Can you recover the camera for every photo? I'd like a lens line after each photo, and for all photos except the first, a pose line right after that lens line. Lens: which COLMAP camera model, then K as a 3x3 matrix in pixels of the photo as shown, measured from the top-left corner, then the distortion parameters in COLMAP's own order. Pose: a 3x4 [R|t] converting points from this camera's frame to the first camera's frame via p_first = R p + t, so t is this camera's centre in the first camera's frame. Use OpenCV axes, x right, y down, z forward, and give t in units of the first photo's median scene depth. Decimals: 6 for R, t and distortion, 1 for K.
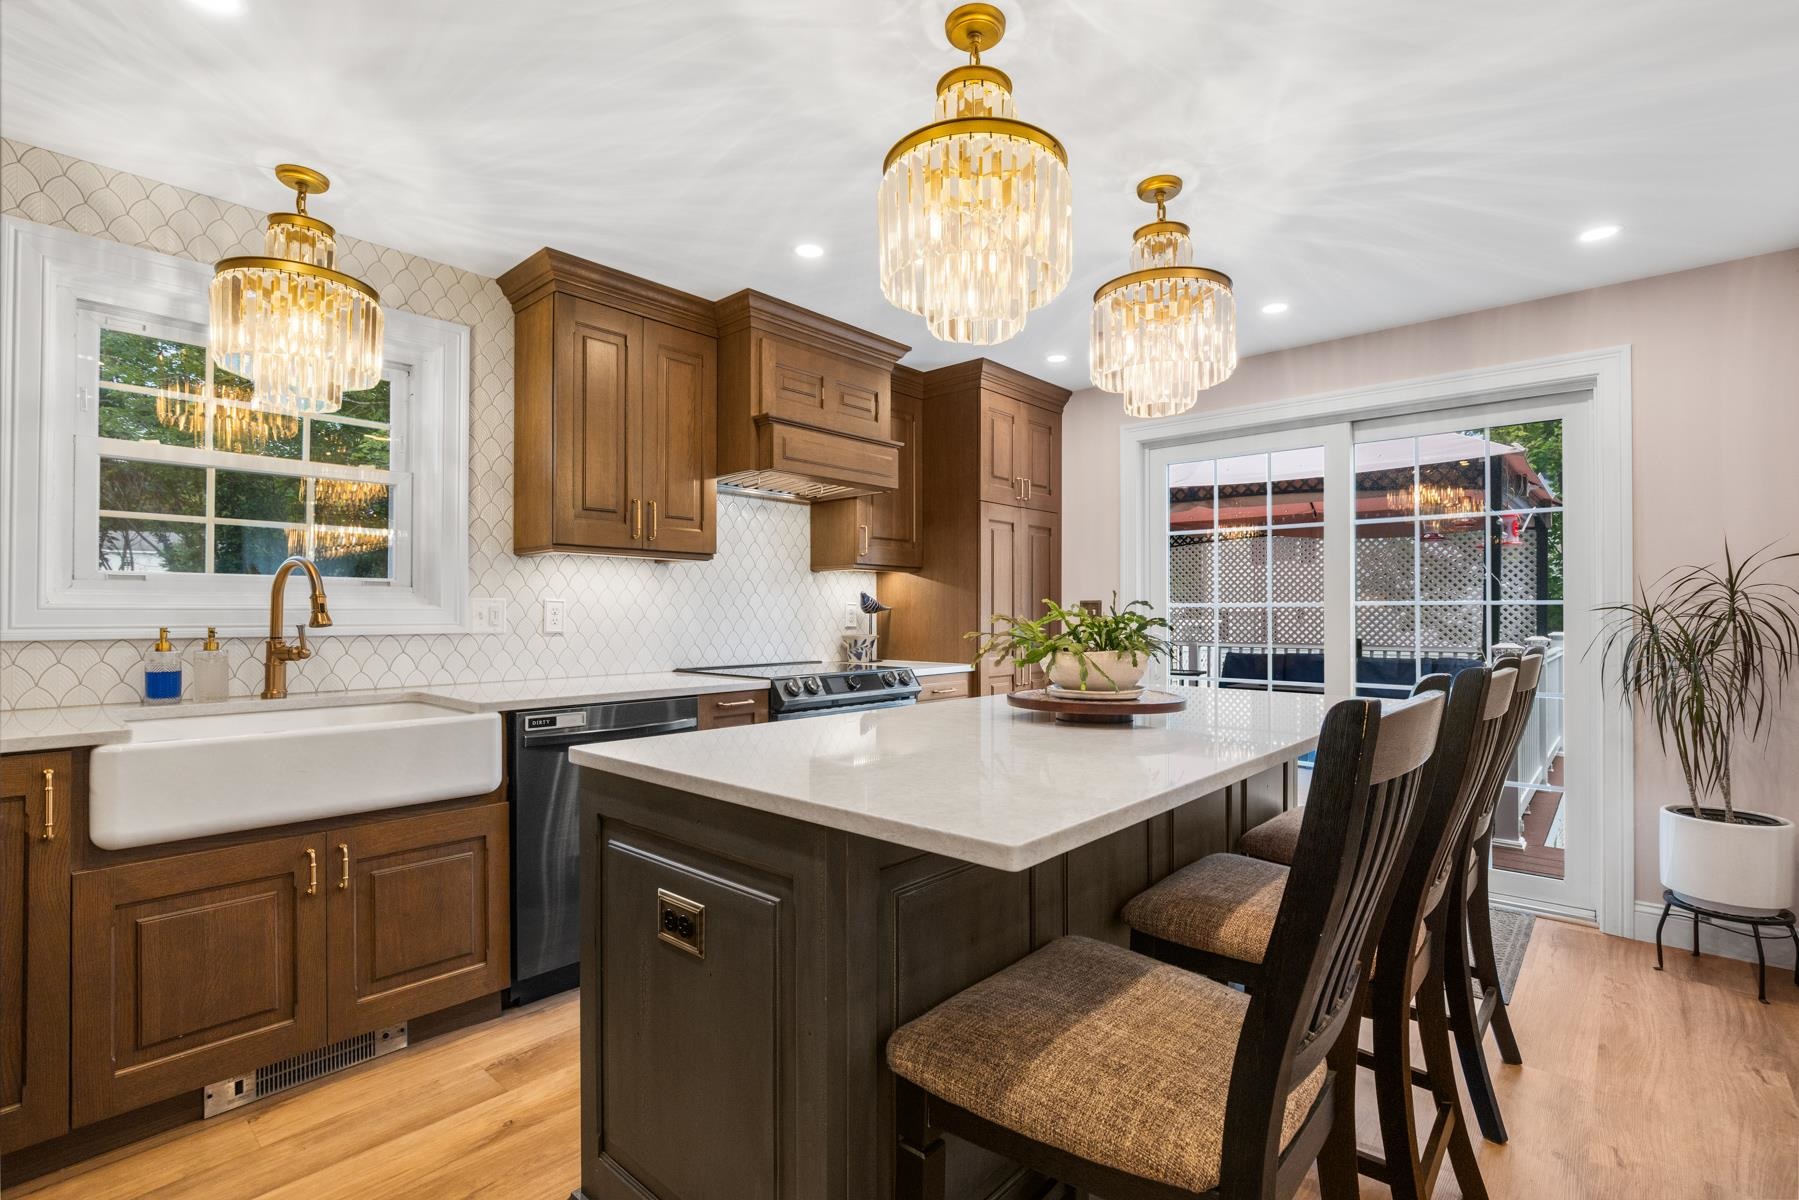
lens RADIAL K [[828.9, 0, 899.8], [0, 828.9, 607.4], [0, 0, 1]] dist [-0.016534, 0.005114]
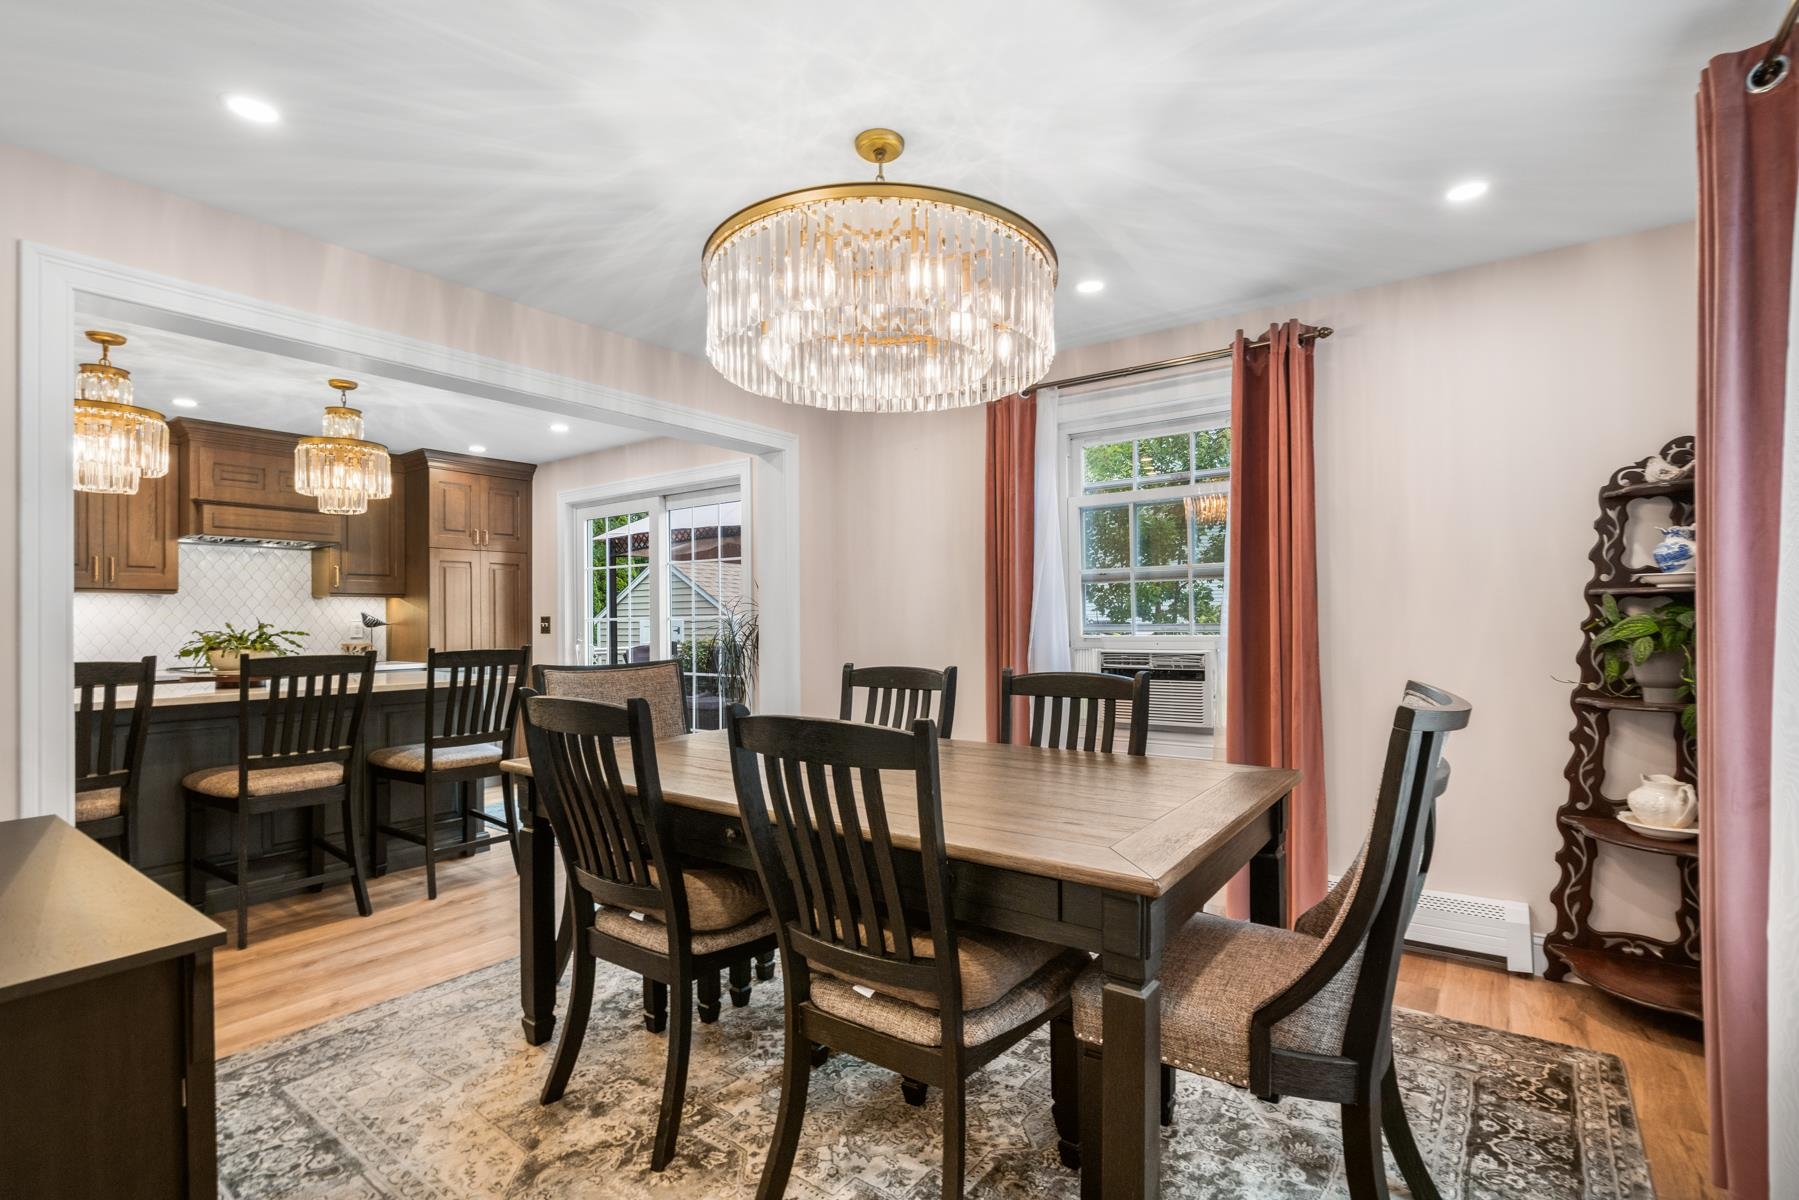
lens RADIAL K [[828.9, 0, 894.1], [0, 828.9, 612.5], [0, 0, 1]] dist [-0.016534, 0.005114]
pose [[0.996249, -0.008430, 0.086121, 0.768028], [0.008743, 0.999956, -0.003256, -0.006098], [-0.086090, 0.003997, 0.996279, -0.478633]]
